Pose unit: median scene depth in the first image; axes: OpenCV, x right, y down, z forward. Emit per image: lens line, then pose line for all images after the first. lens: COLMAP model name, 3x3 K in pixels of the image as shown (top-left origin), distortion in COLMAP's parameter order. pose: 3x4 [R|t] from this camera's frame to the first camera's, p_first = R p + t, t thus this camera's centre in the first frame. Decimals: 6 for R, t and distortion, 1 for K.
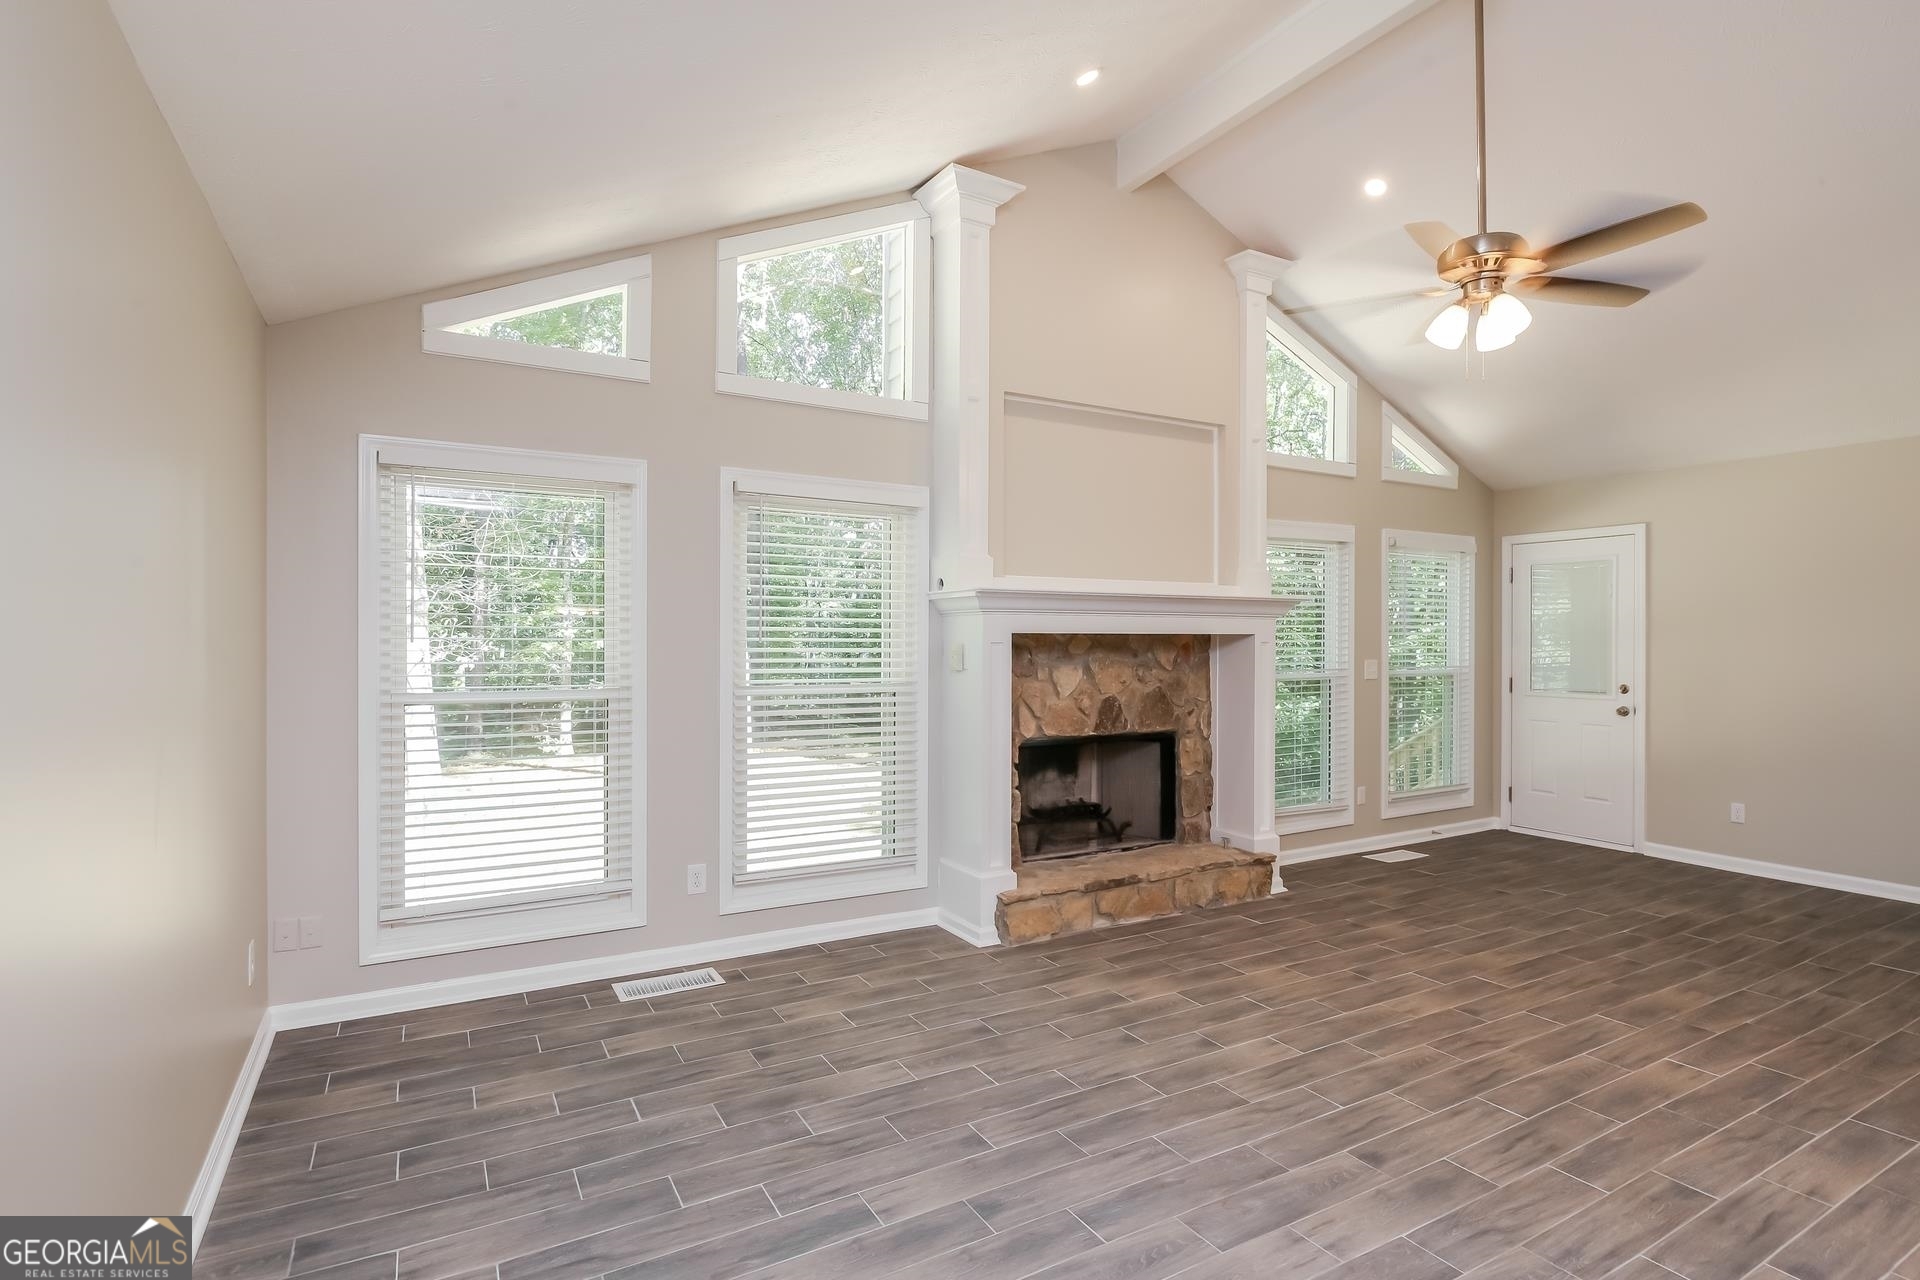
lens RADIAL K [[988.6, 0, 960.0], [0, 988.6, 640.0], [0, 0, 1]] dist [-0.007685, -0.000986]
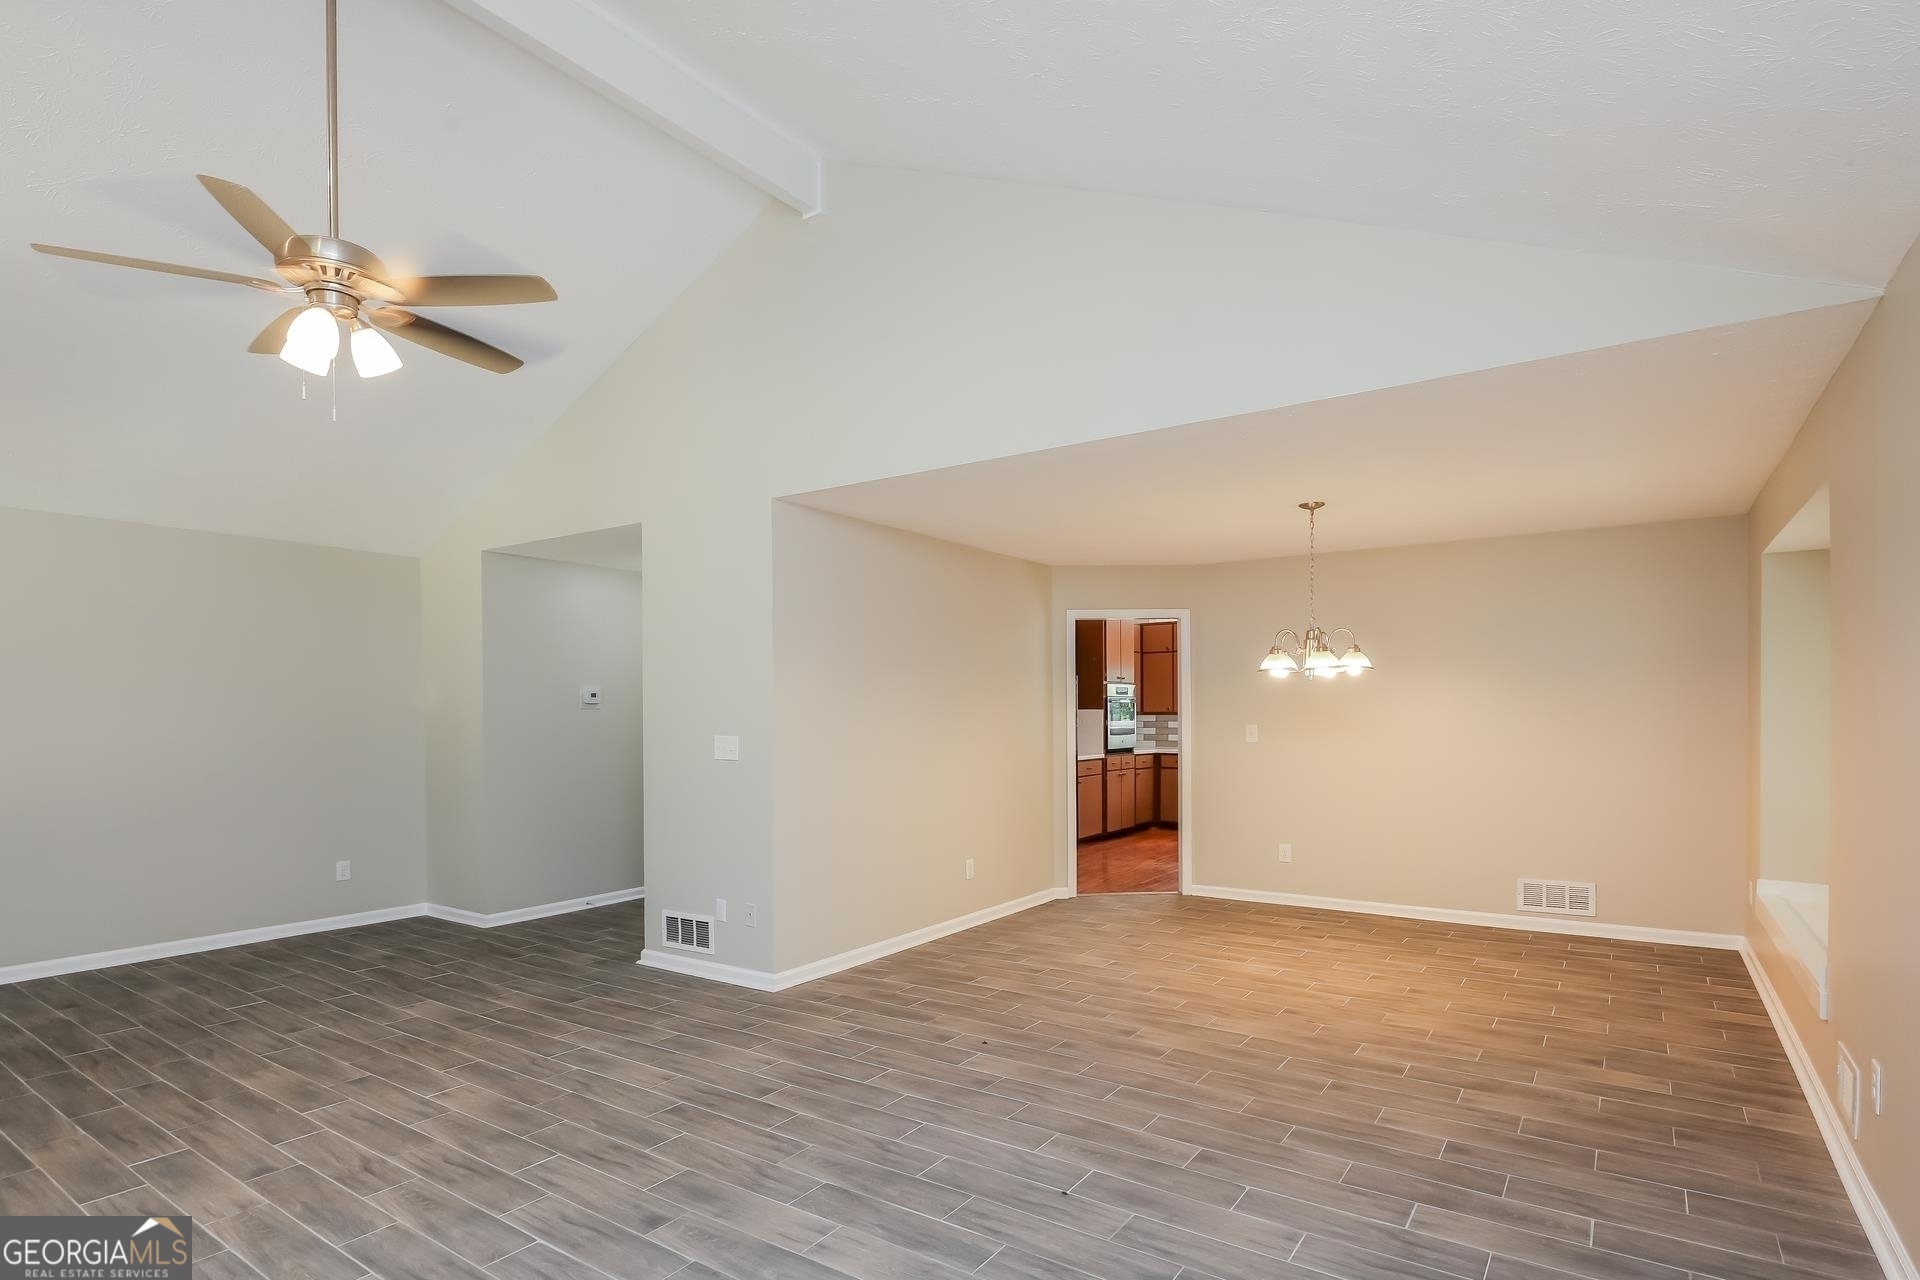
lens RADIAL K [[931.9, 0, 966.8], [0, 931.9, 693.2], [0, 0, 1]] dist [0.017401, -0.000186]
pose [[-0.417983, 0.020991, 0.908213, -0.351956], [0.001033, 0.999743, -0.022631, 0.002107], [-0.908454, -0.008521, -0.417897, 0.647436]]
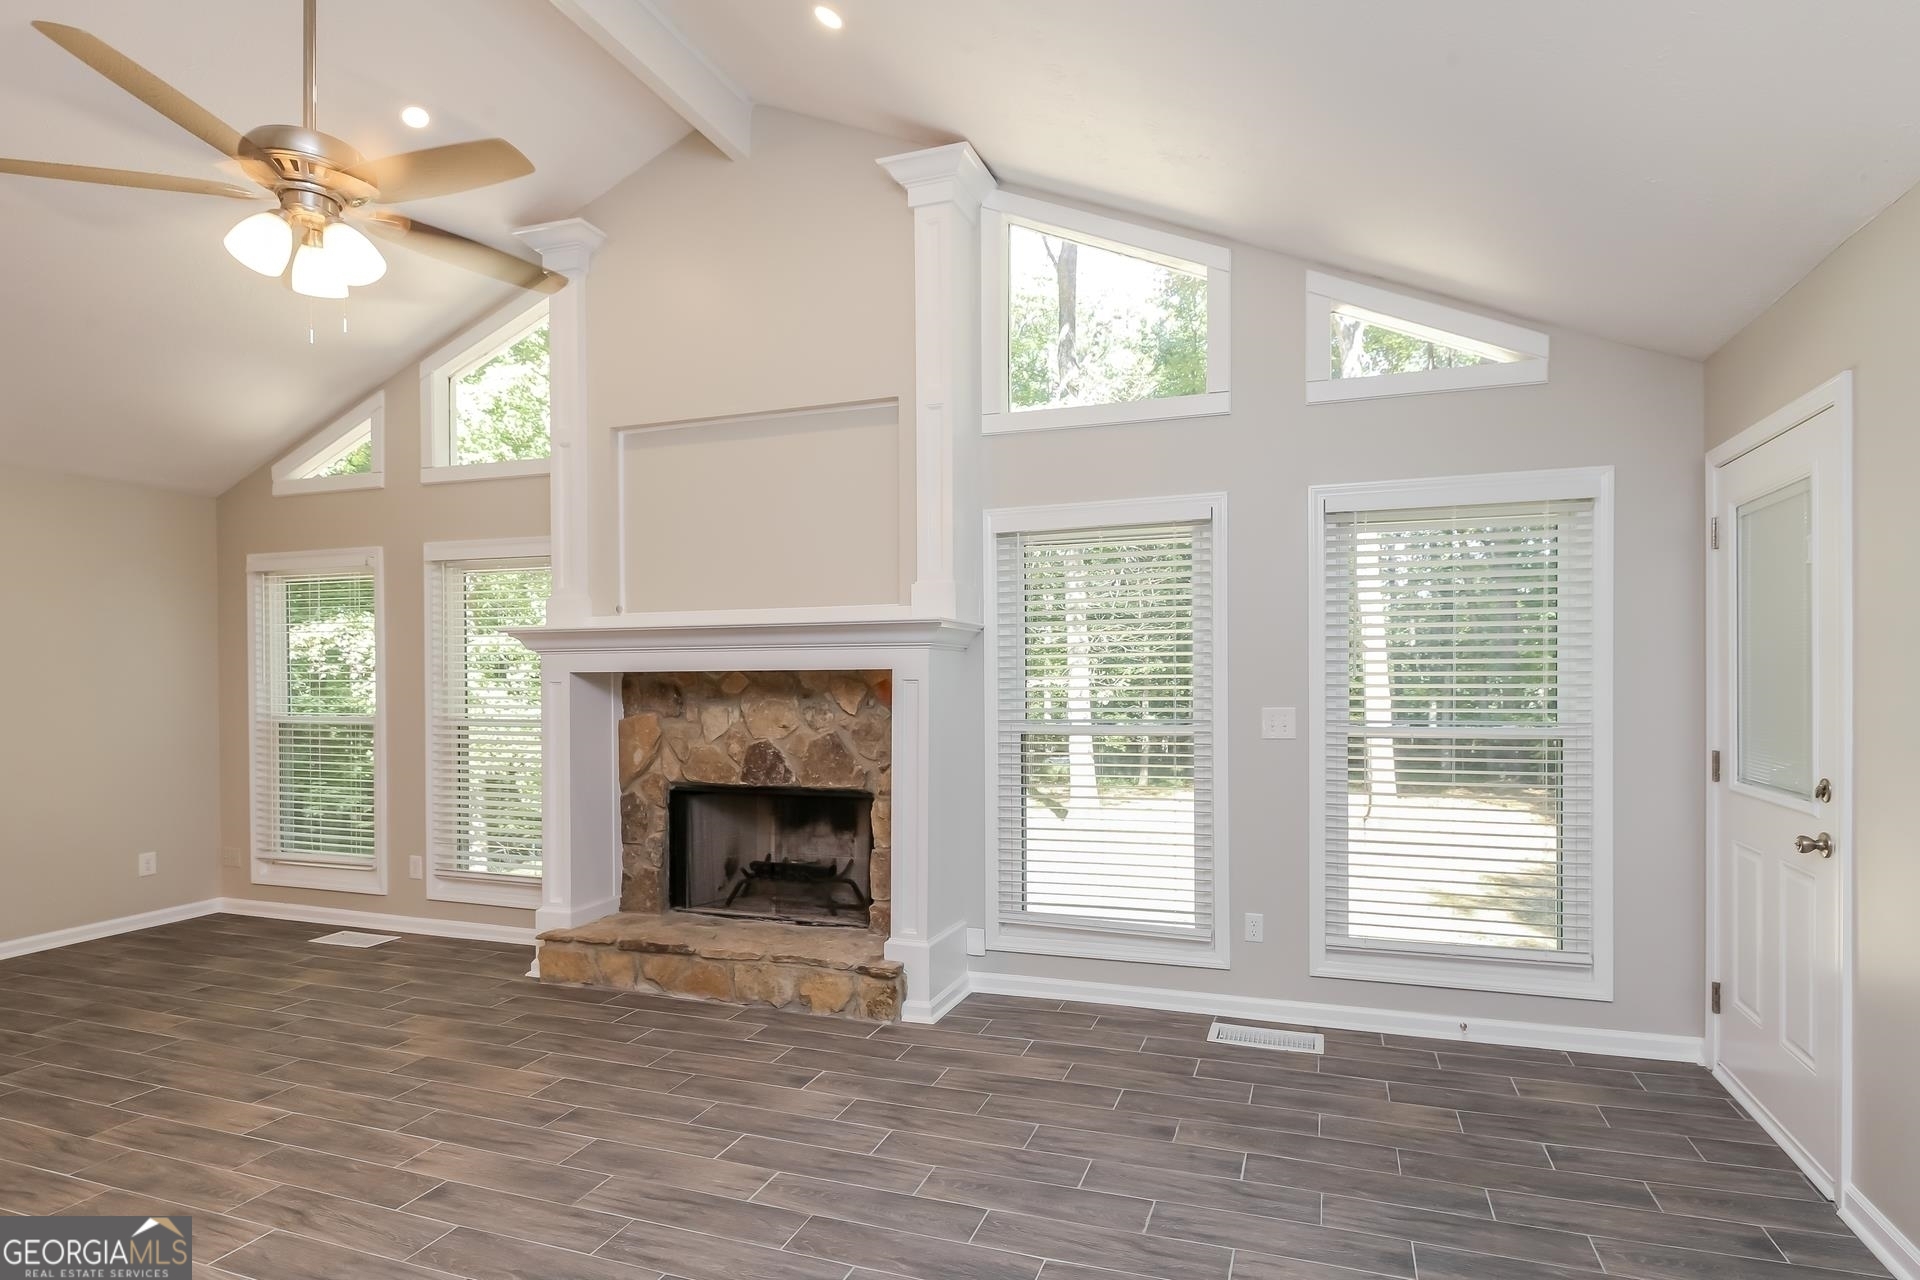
lens RADIAL K [[956.5, 0, 961.1], [0, 956.5, 665.7], [0, 0, 1]] dist [0.020352, -0.010826]
pose [[0.643810, -0.016929, -0.764998, 1.056246], [0.004792, 0.999825, -0.018092, 0.006087], [0.765170, 0.007981, 0.643779, 0.675767]]
